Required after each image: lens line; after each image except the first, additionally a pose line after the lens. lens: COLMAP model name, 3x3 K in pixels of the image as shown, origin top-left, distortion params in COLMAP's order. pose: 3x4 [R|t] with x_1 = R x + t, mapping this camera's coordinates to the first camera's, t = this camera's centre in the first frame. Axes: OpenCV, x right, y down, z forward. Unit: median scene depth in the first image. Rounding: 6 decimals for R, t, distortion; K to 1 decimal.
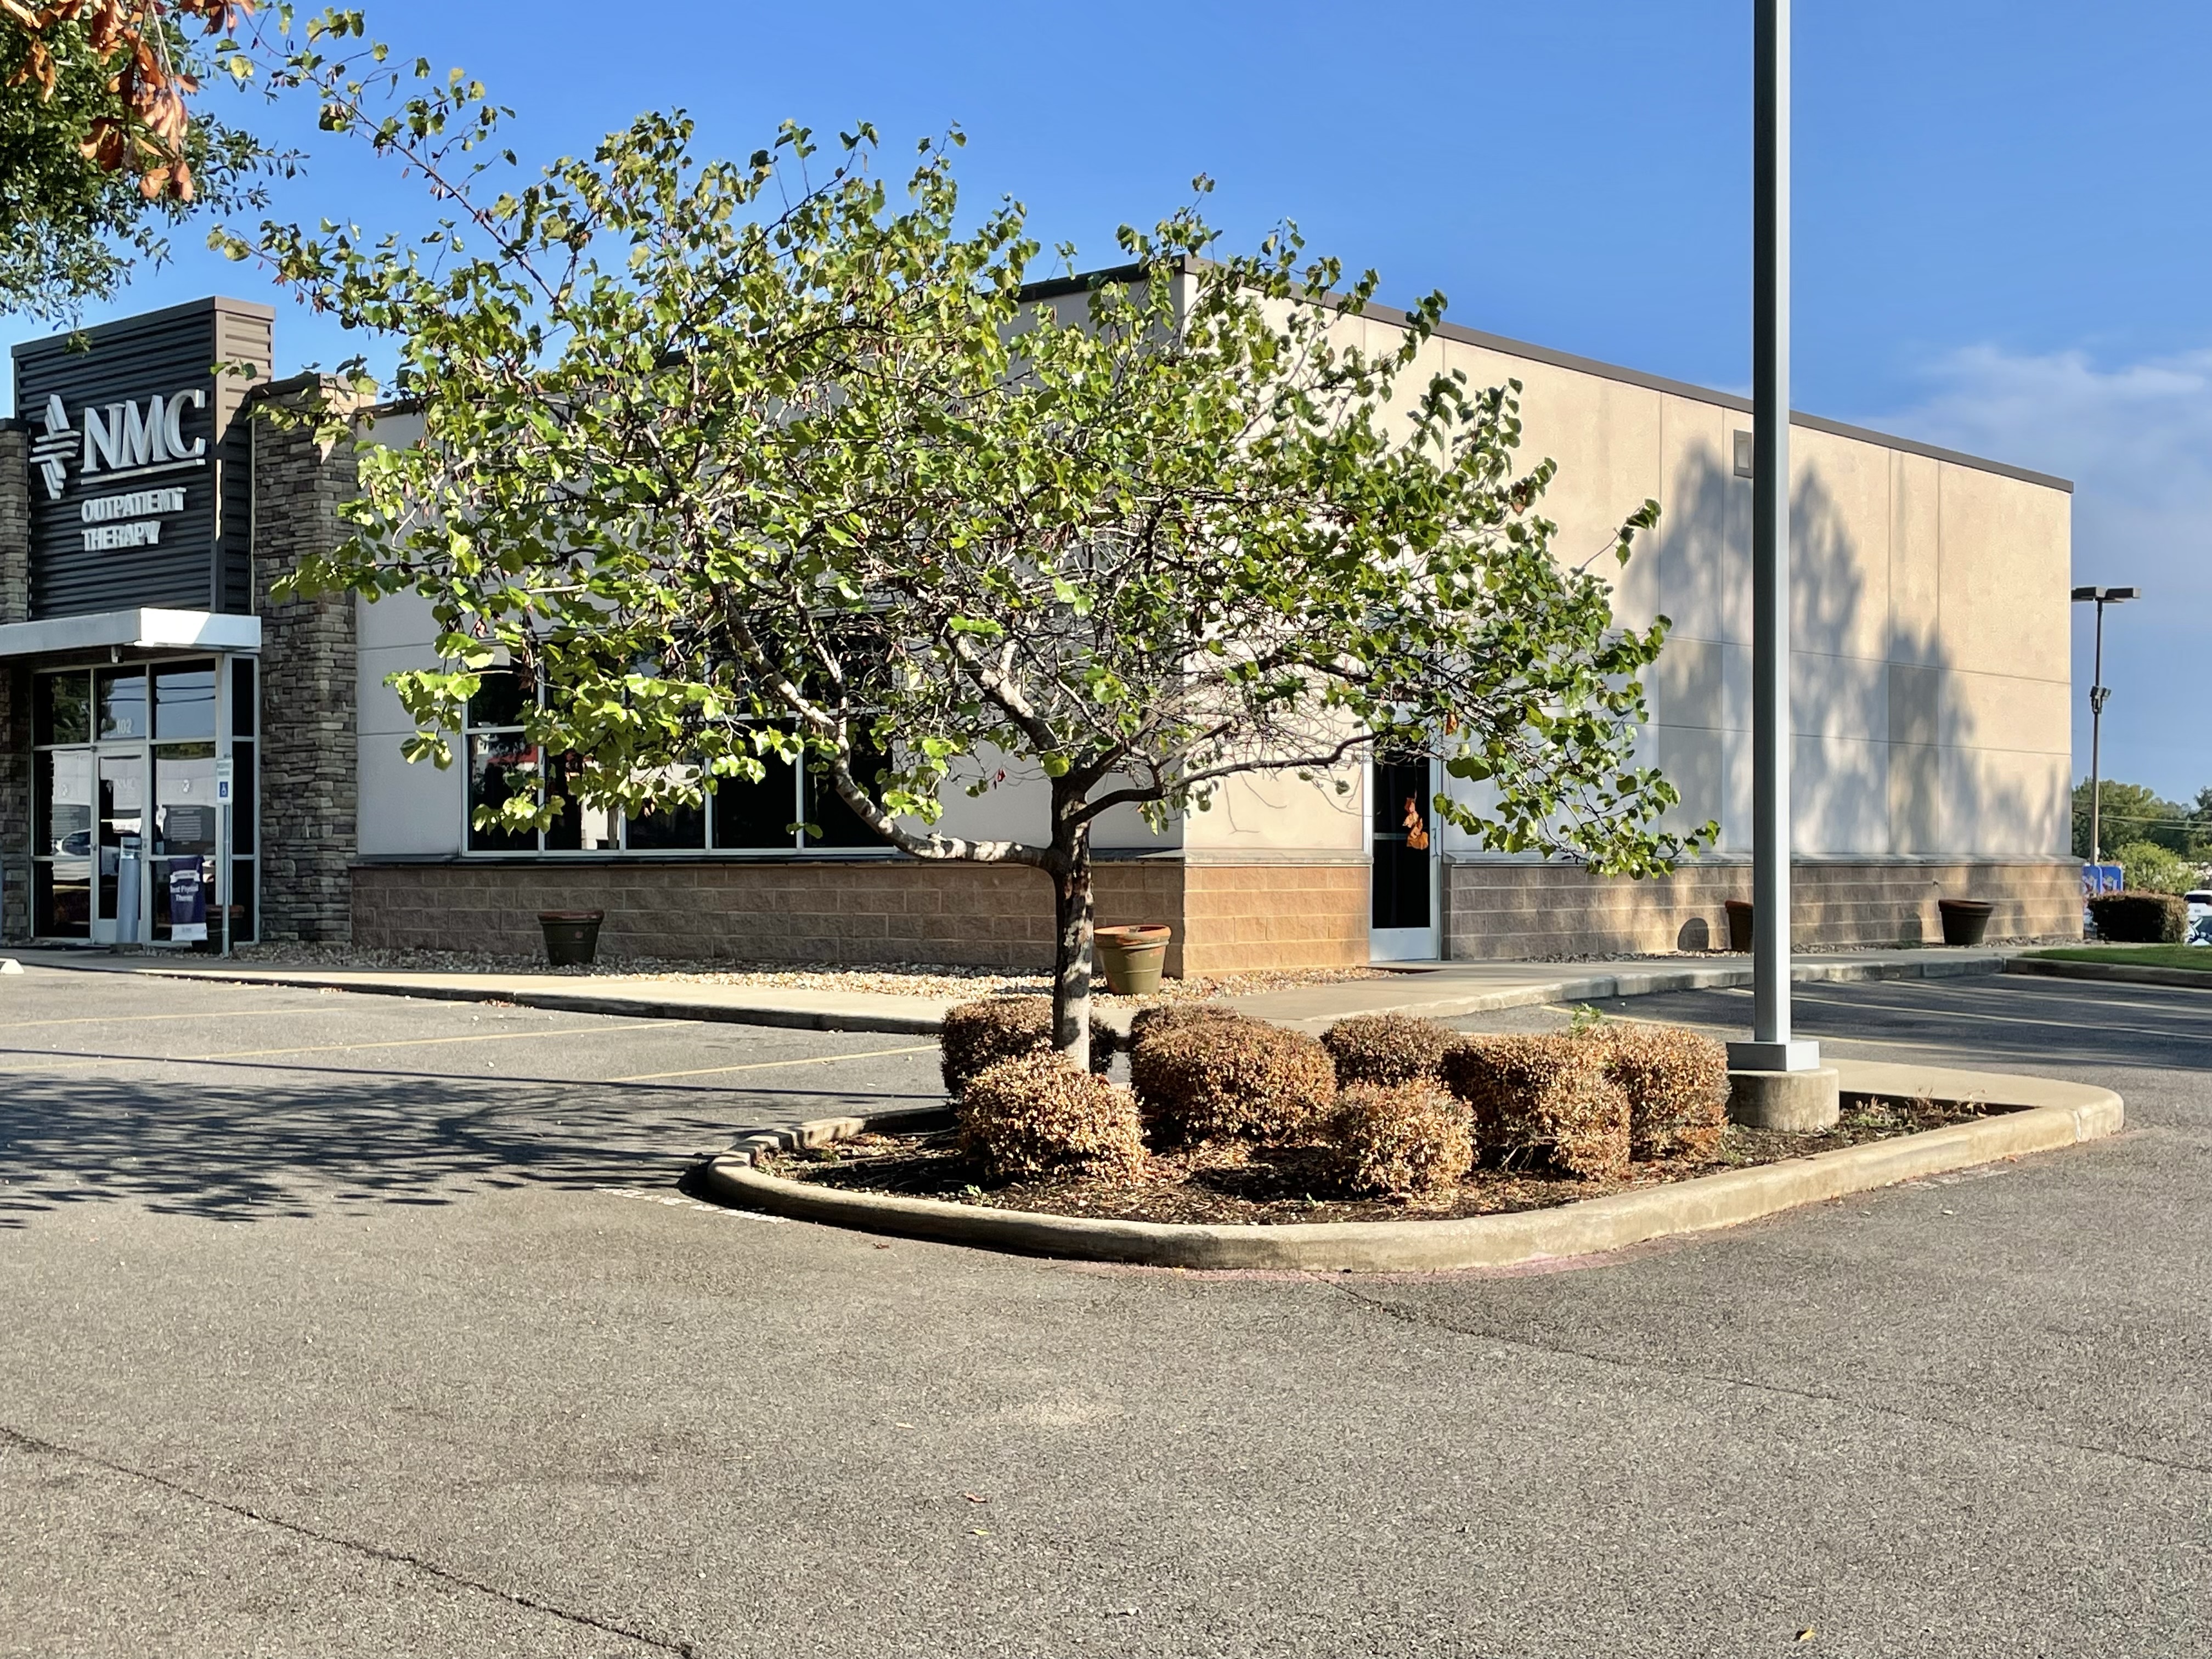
lens RADIAL K [[2797.4, 0, 1105.3], [0, 2797.4, 829.7], [0, 0, 1]] dist [0.009276, 0.000000]
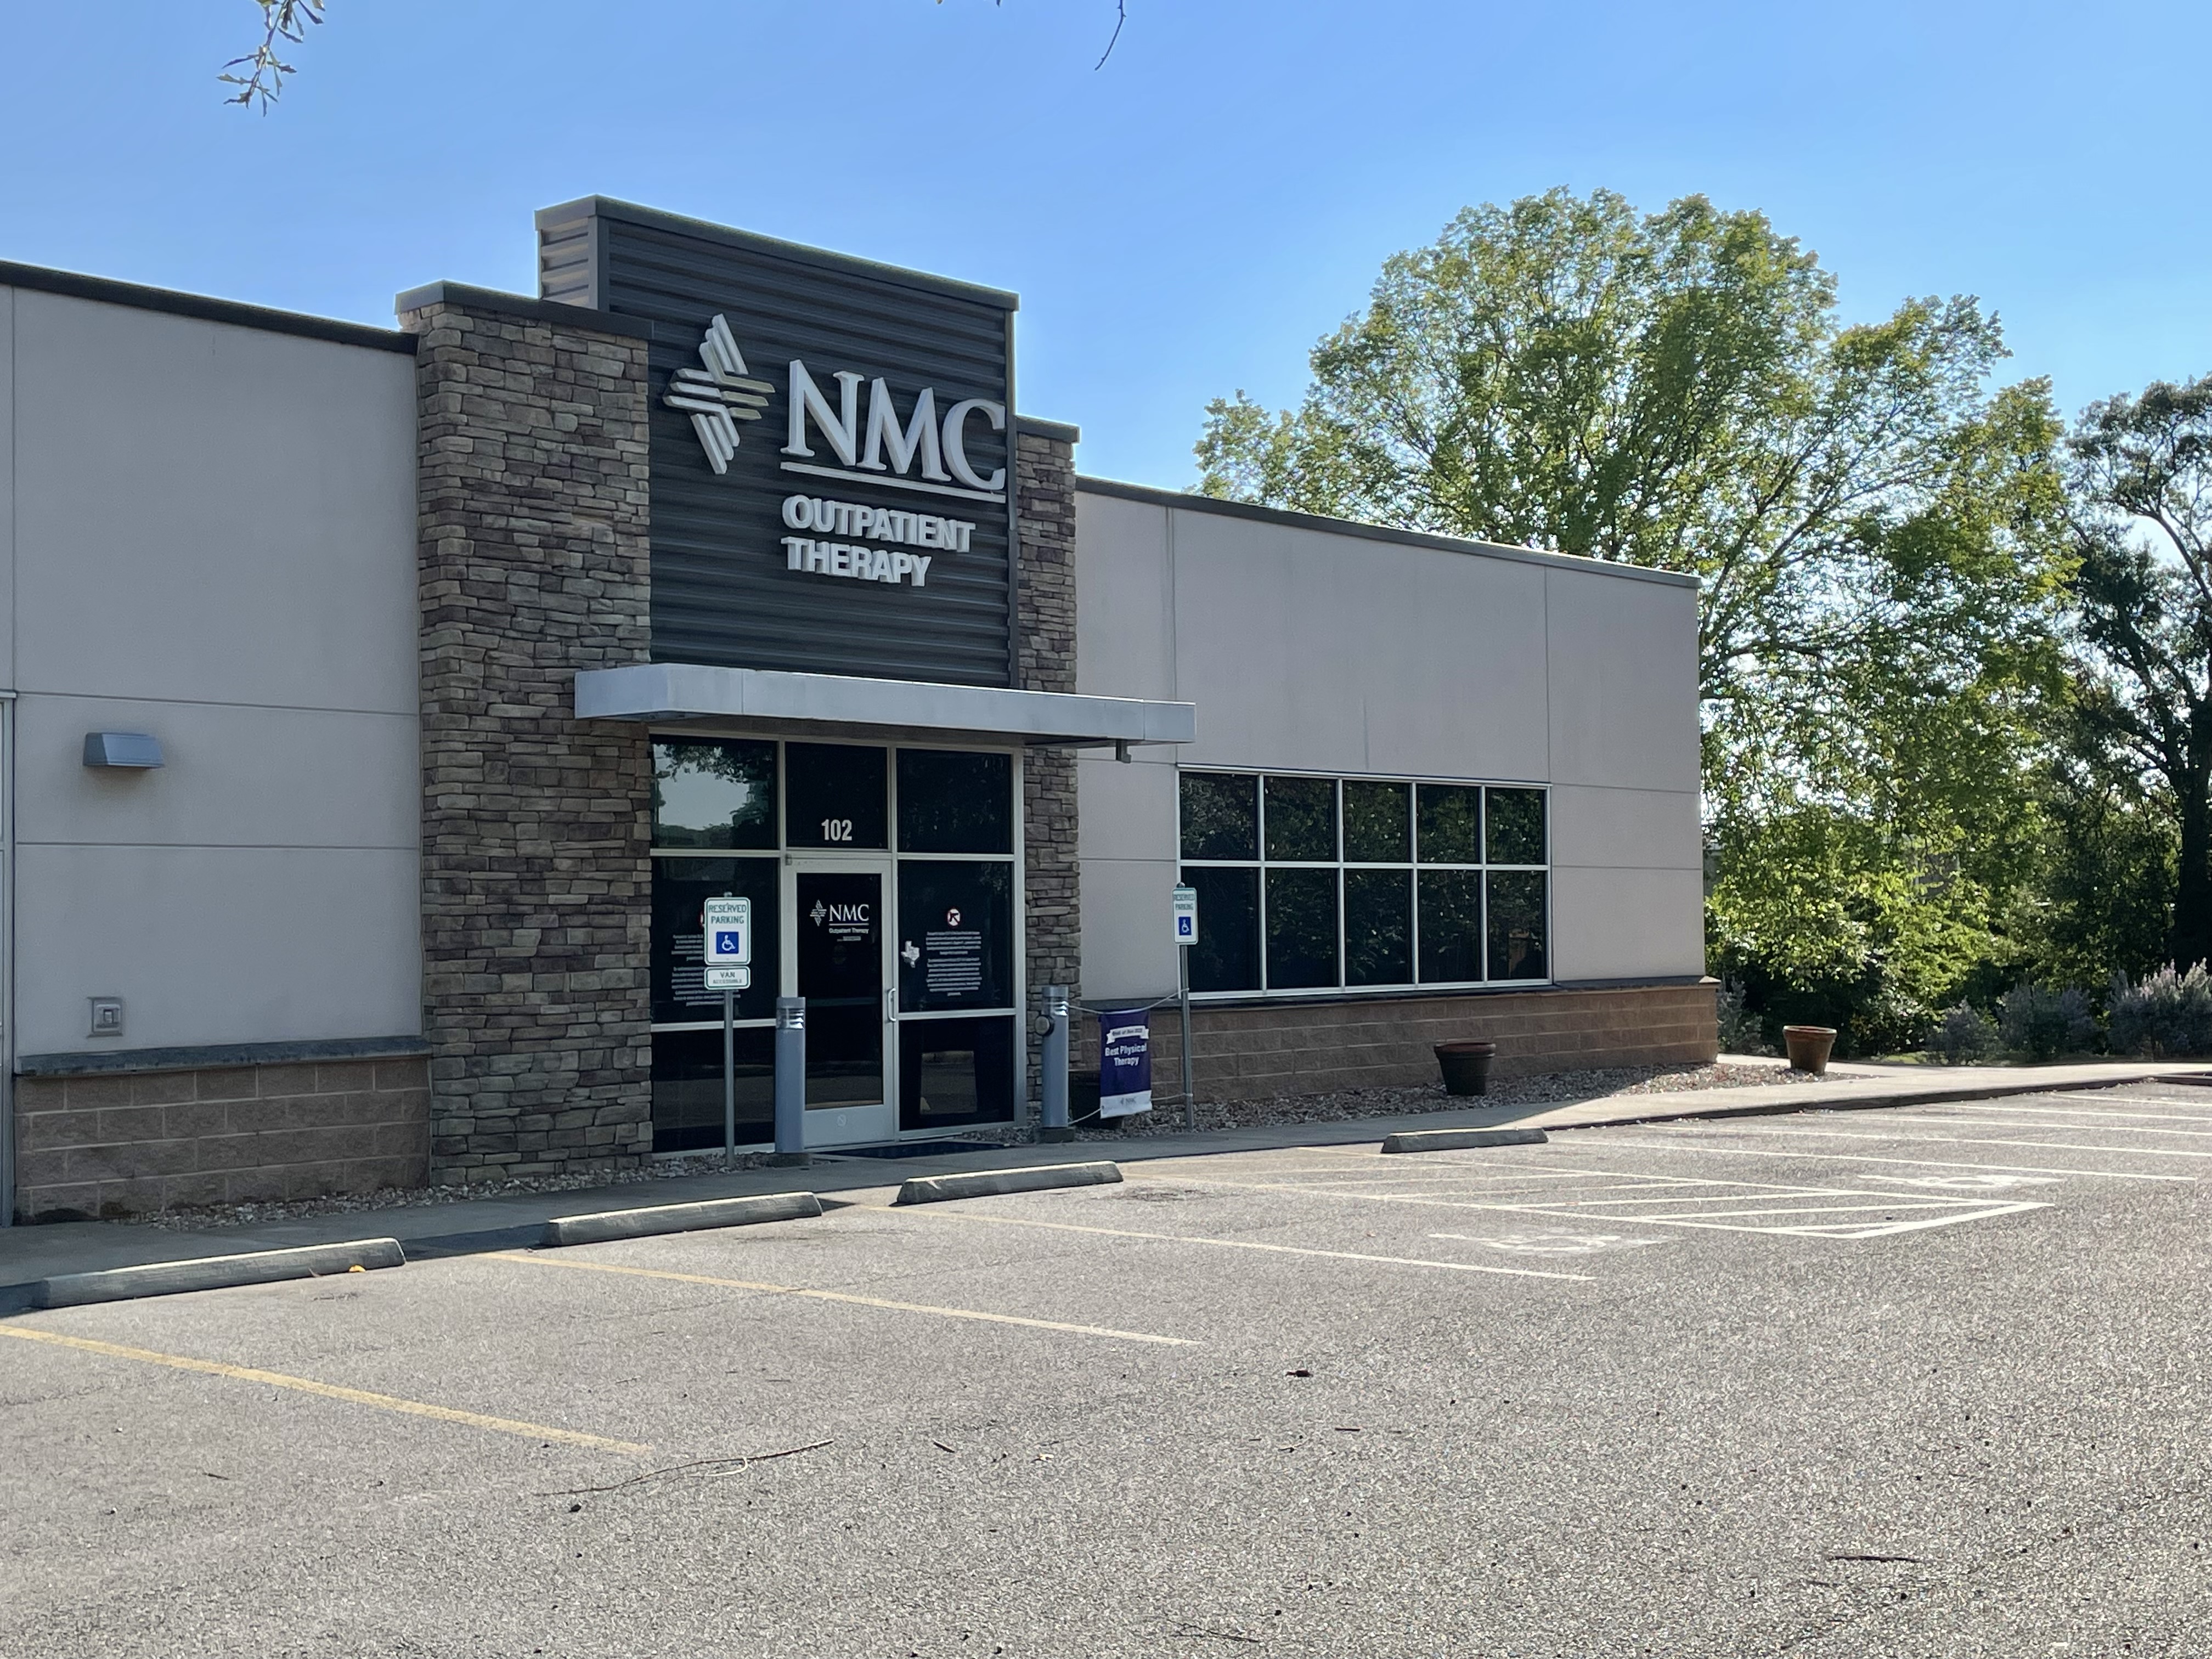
lens RADIAL K [[2797.4, 0, 1104.9], [0, 2797.4, 833.5], [0, 0, 1]] dist [0.009276, 0.000000]
pose [[0.023013, 0.030190, 0.999279, -1.064788], [-0.006028, 0.999530, -0.030058, -0.015612], [-0.999717, -0.005332, 0.023184, 0.930230]]
